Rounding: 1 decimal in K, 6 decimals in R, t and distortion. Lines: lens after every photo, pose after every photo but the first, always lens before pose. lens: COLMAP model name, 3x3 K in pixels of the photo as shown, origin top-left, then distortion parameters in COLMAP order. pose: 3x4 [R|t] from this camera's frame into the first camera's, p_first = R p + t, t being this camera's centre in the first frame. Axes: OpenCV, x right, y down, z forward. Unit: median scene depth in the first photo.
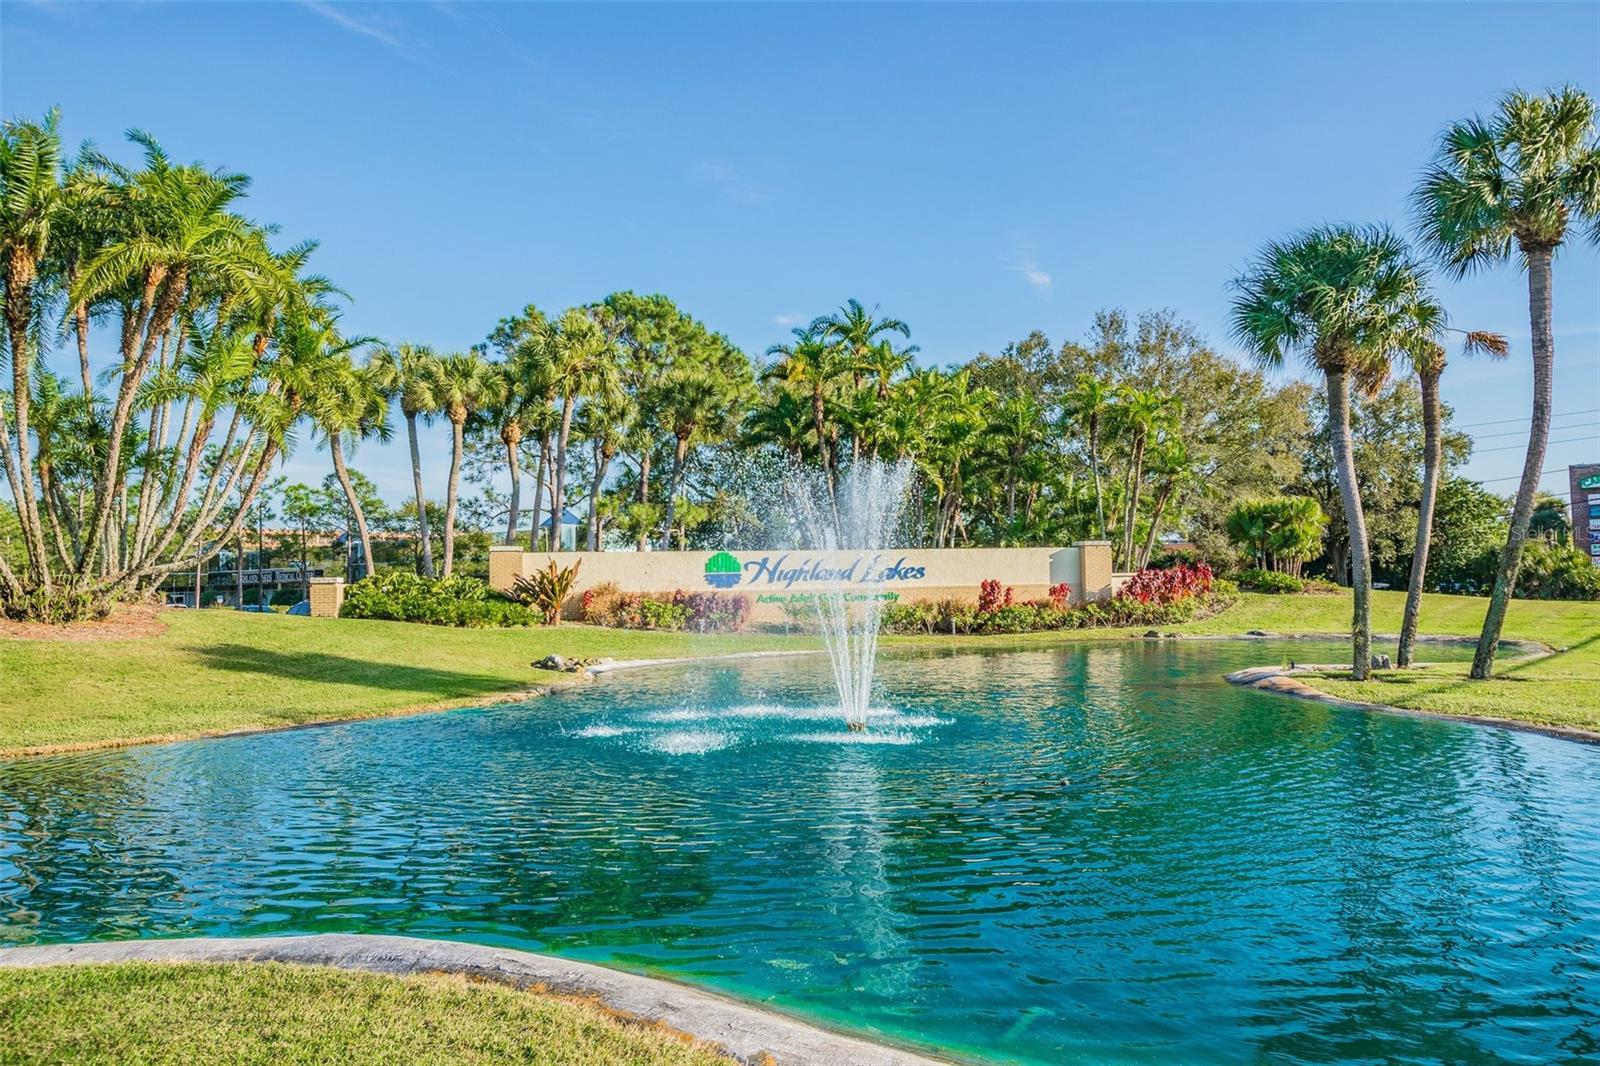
lens RADIAL K [[1113.5, 0, 803.0], [0, 1113.5, 492.9], [0, 0, 1]] dist [0.002510, 0.004106]
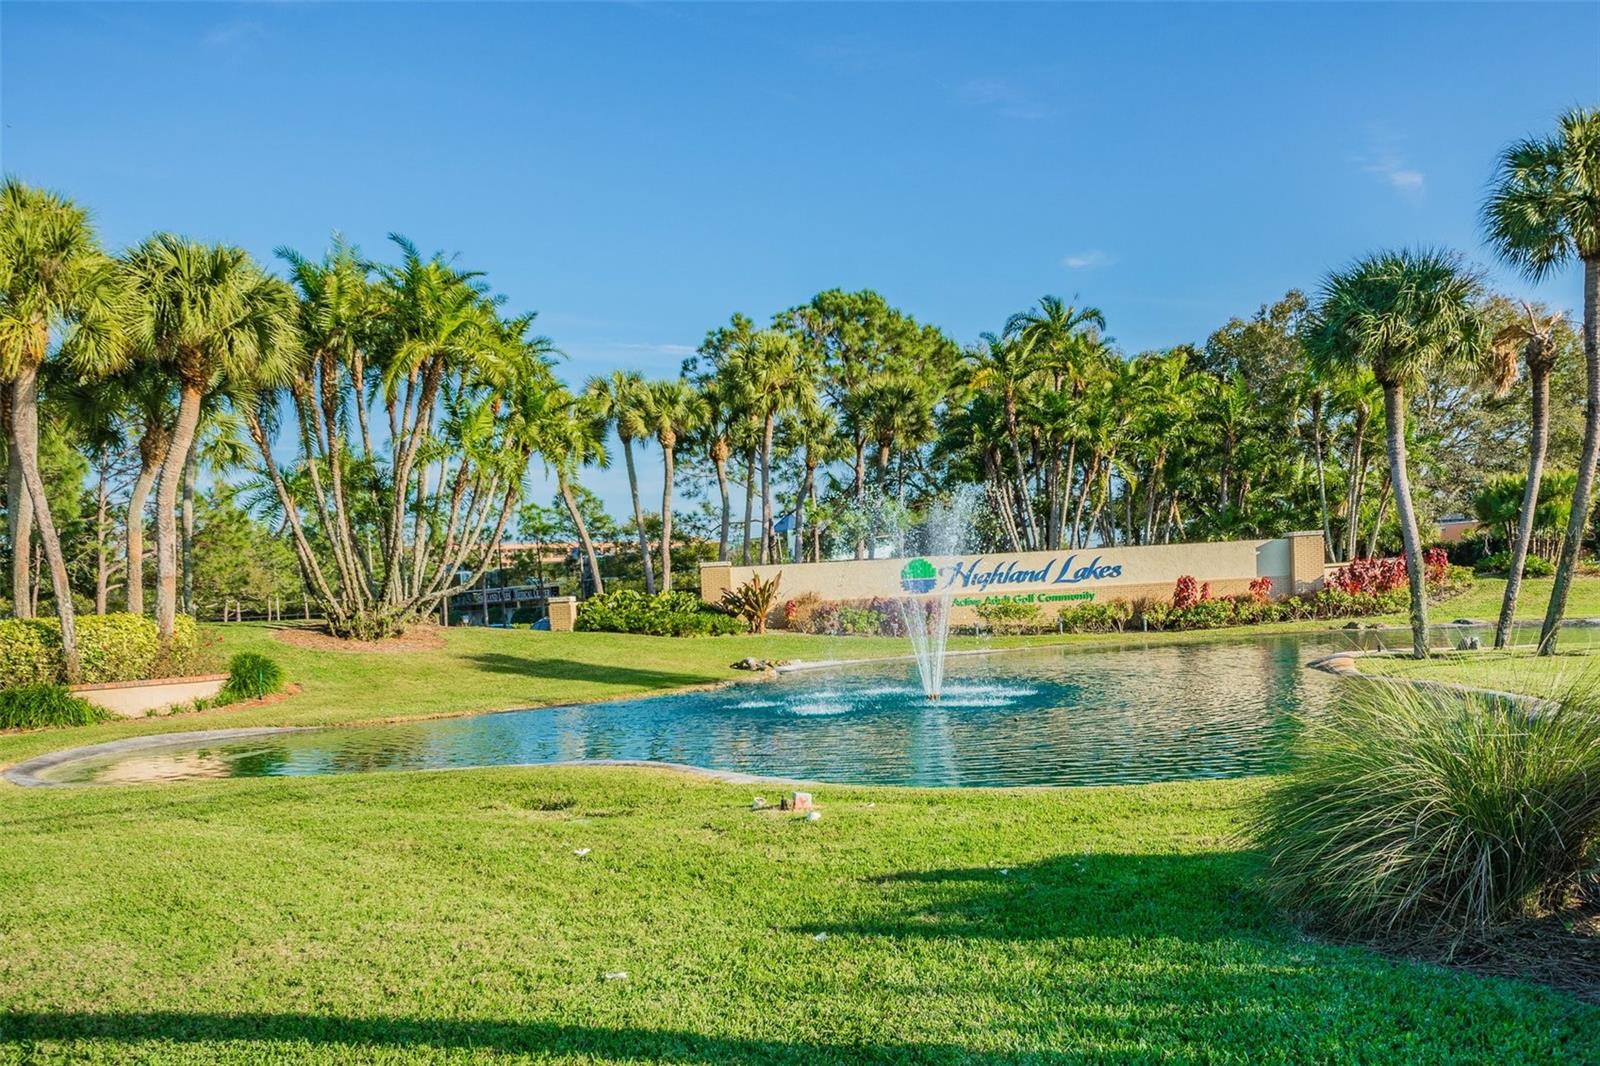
lens RADIAL K [[1312.6, 0, 800.0], [0, 1312.6, 533.0], [0, 0, 1]] dist [0.002775, 0.008103]
pose [[0.974307, -0.044736, -0.220735, 0.086729], [0.053864, 0.997917, 0.035504, -0.018922], [0.218686, -0.046481, 0.974688, -0.200467]]
